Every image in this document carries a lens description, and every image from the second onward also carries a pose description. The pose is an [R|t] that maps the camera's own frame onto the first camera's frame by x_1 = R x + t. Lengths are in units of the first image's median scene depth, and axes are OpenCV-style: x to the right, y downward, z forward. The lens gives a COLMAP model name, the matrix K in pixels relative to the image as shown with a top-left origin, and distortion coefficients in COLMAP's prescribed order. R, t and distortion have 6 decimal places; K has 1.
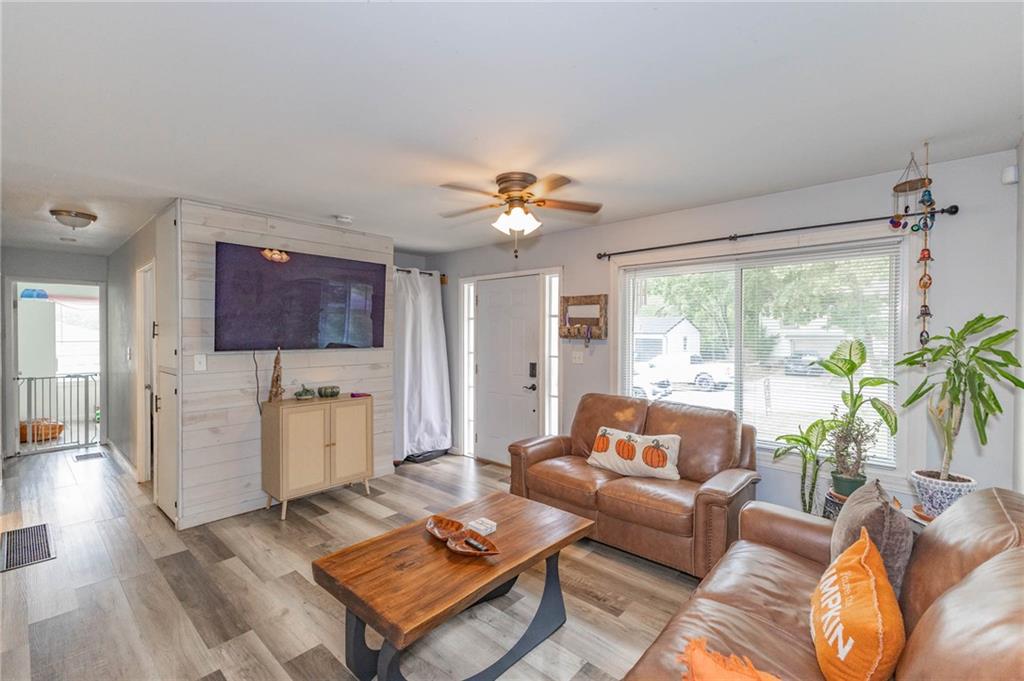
lens RADIAL K [[441.6, 0, 512.0], [0, 441.6, 340.5], [0, 0, 1]] dist [-0.000186, -0.000045]
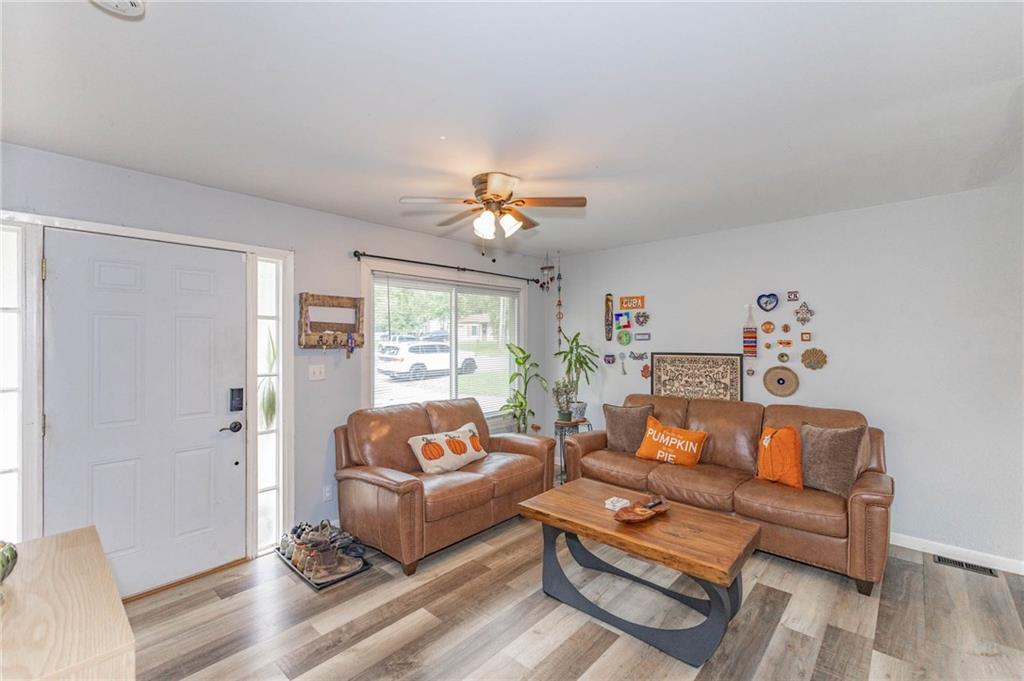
lens RADIAL K [[441.6, 0, 512.0], [0, 441.6, 340.5], [0, 0, 1]] dist [-0.000186, -0.000045]
pose [[0.013659, -0.014590, 0.999800, -0.648468], [0.013270, 0.999808, 0.014409, -0.025947], [-0.999819, 0.013071, 0.013850, 0.648649]]
